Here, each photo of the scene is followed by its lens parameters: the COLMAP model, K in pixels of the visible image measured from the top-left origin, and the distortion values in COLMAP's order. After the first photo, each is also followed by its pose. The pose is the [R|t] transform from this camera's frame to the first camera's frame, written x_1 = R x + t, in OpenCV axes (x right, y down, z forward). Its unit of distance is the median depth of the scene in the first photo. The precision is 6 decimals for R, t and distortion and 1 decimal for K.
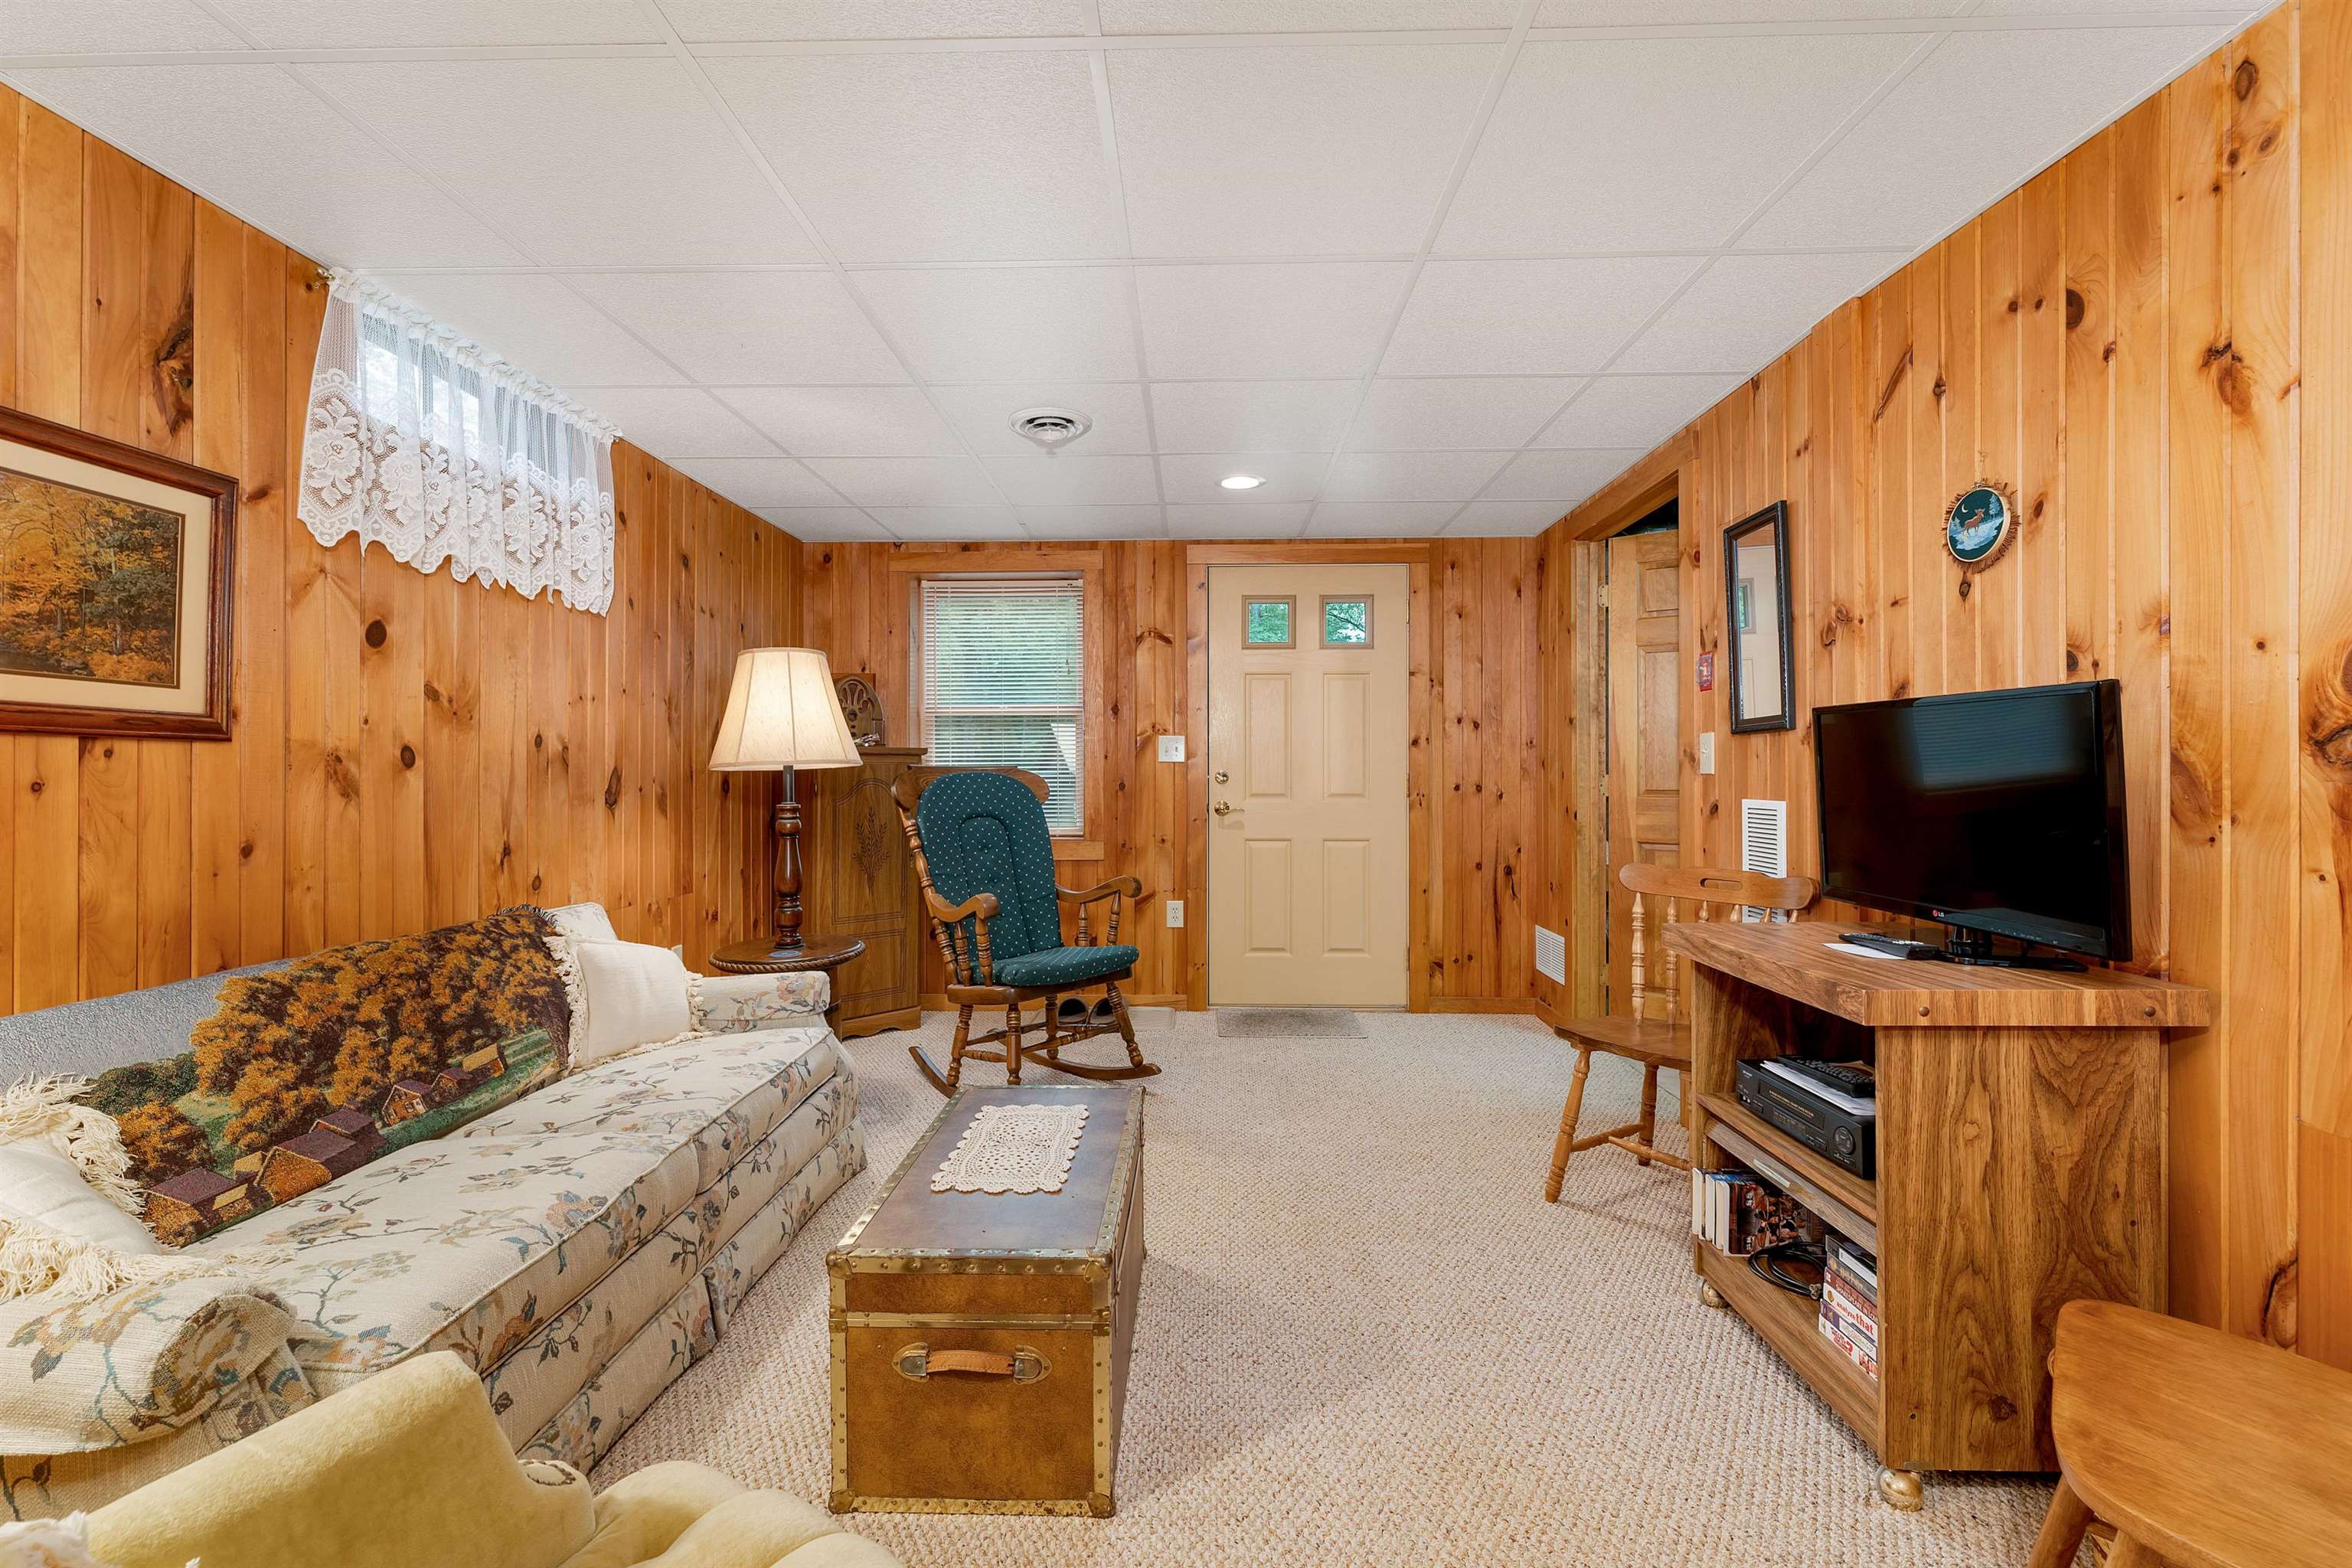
lens RADIAL K [[976.7, 0, 1166.0], [0, 976.7, 761.0], [0, 0, 1]] dist [0.003502, -0.000397]
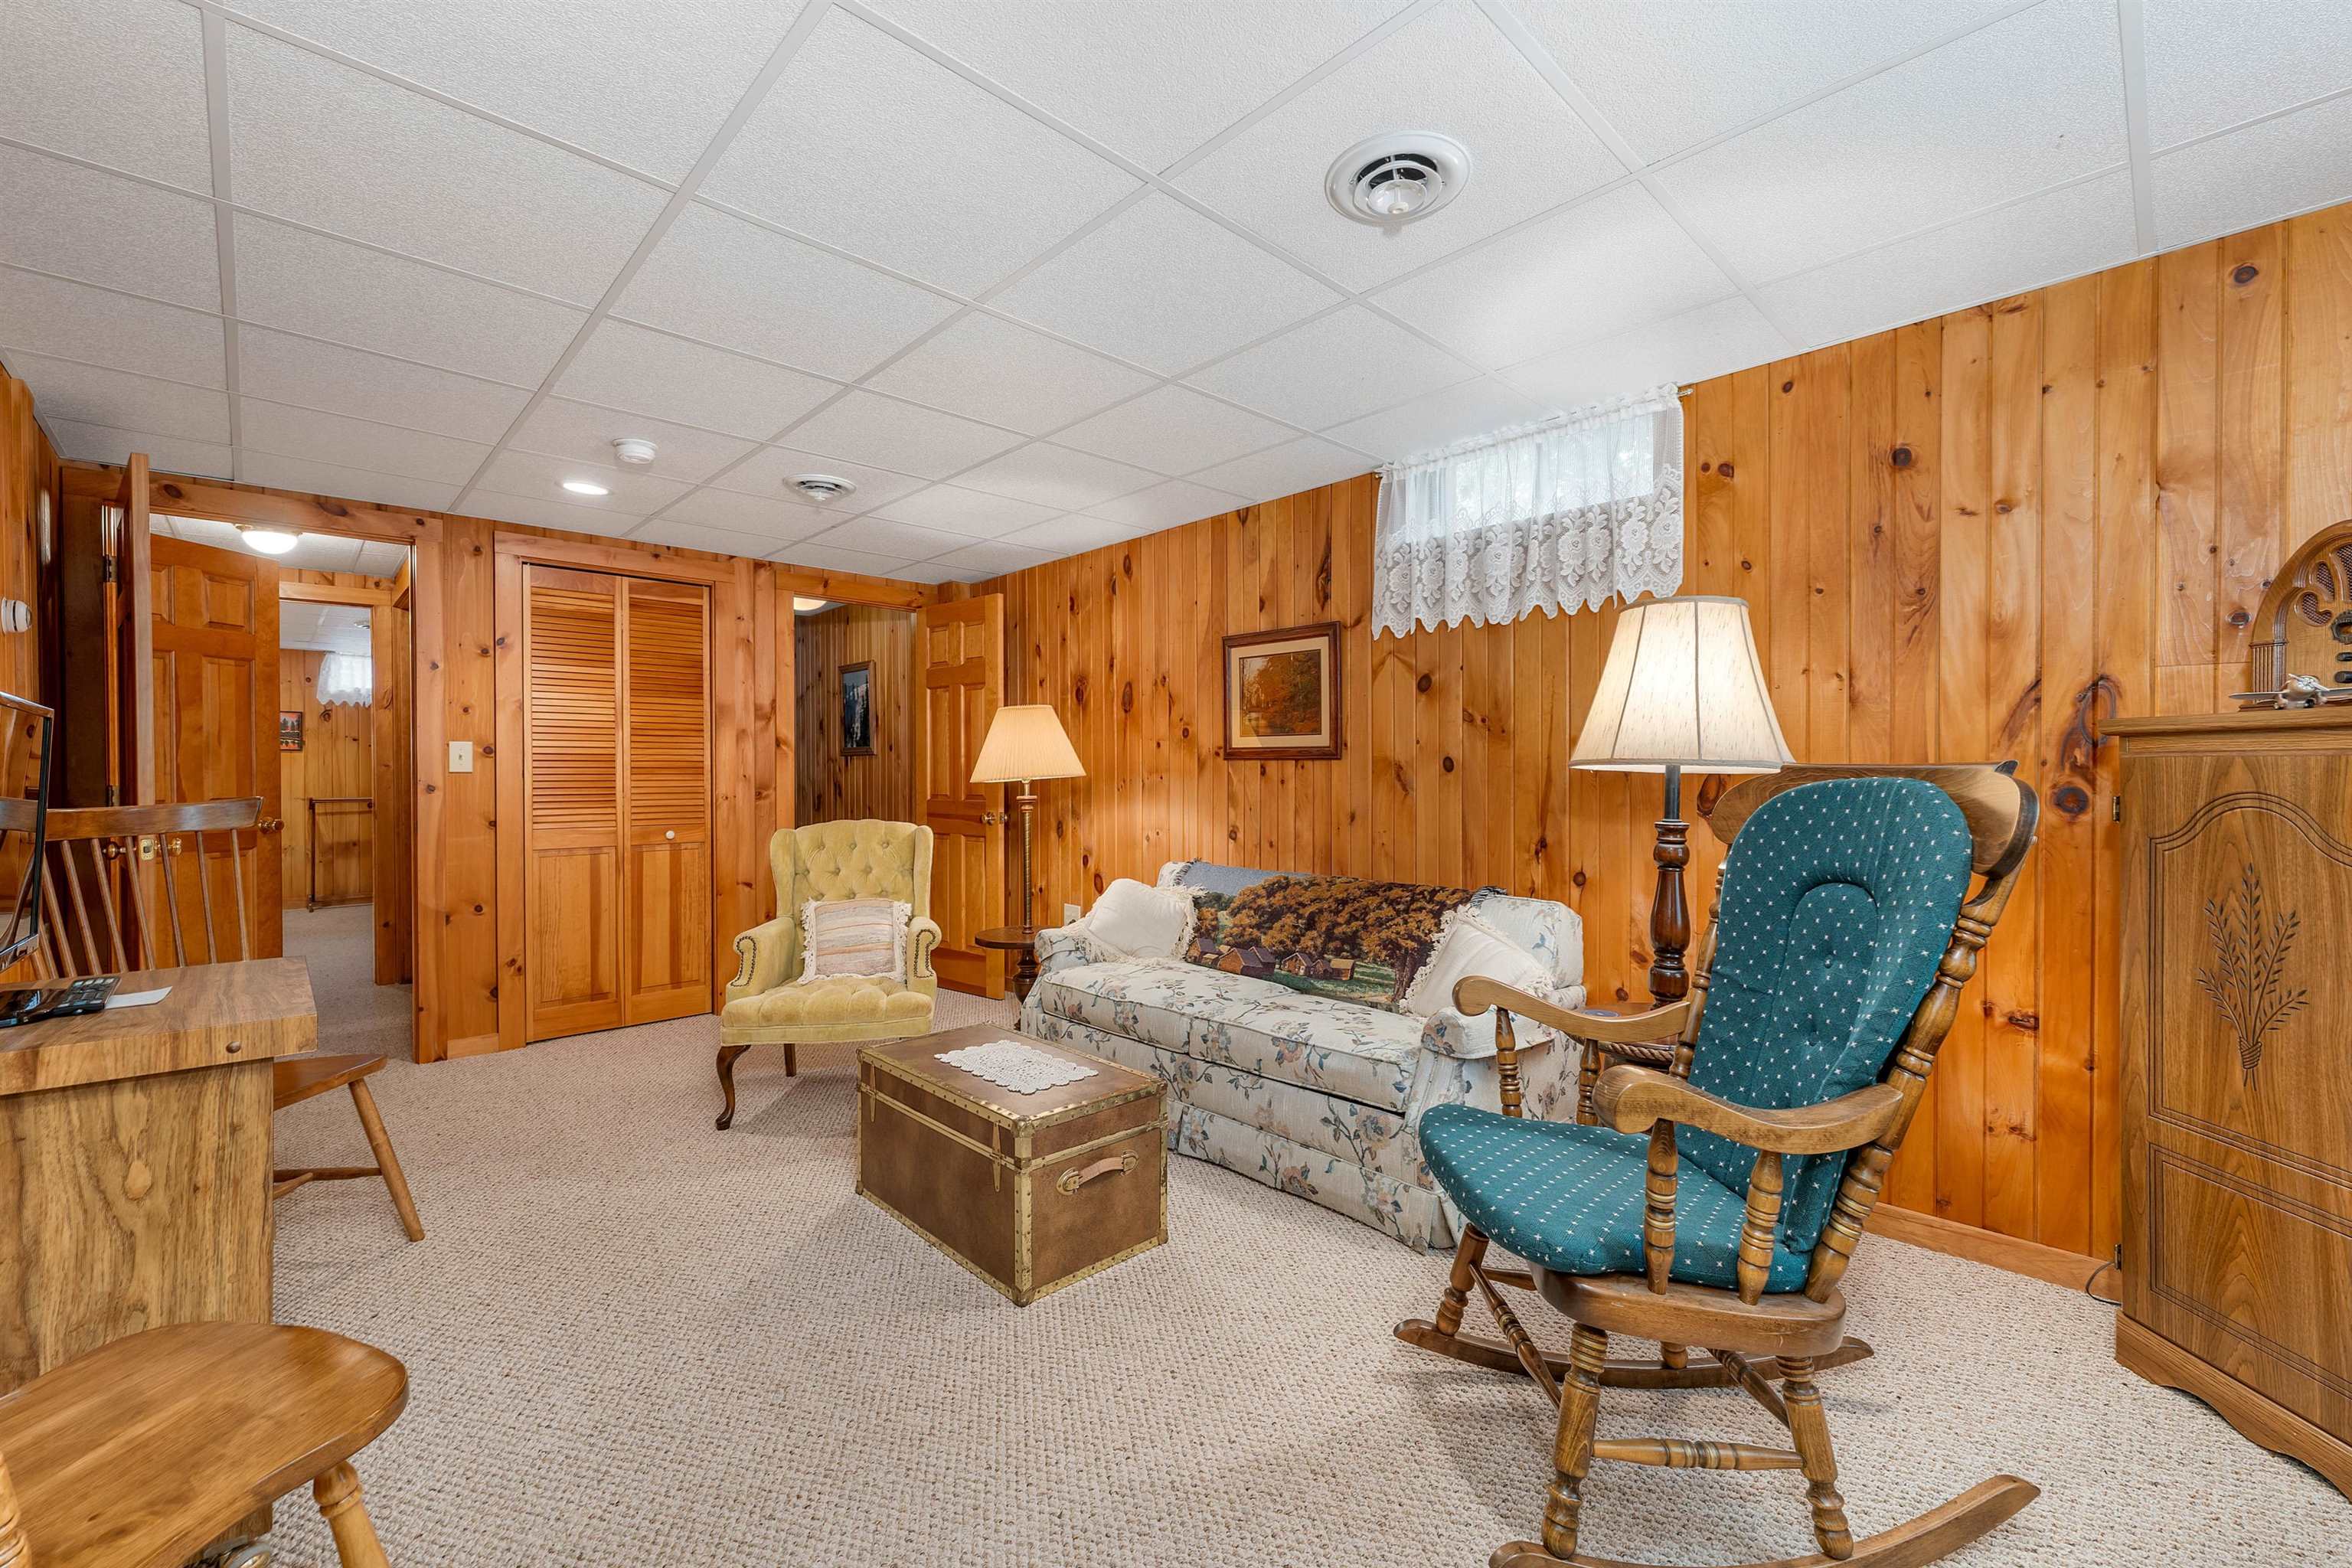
lens RADIAL K [[976.7, 0, 1168.9], [0, 976.7, 791.1], [0, 0, 1]] dist [0.003502, -0.000397]
pose [[-0.709150, 0.016881, -0.704855, 0.598592], [0.012752, 0.999857, 0.011117, 0.015729], [0.704942, -0.001105, -0.709264, 2.027199]]
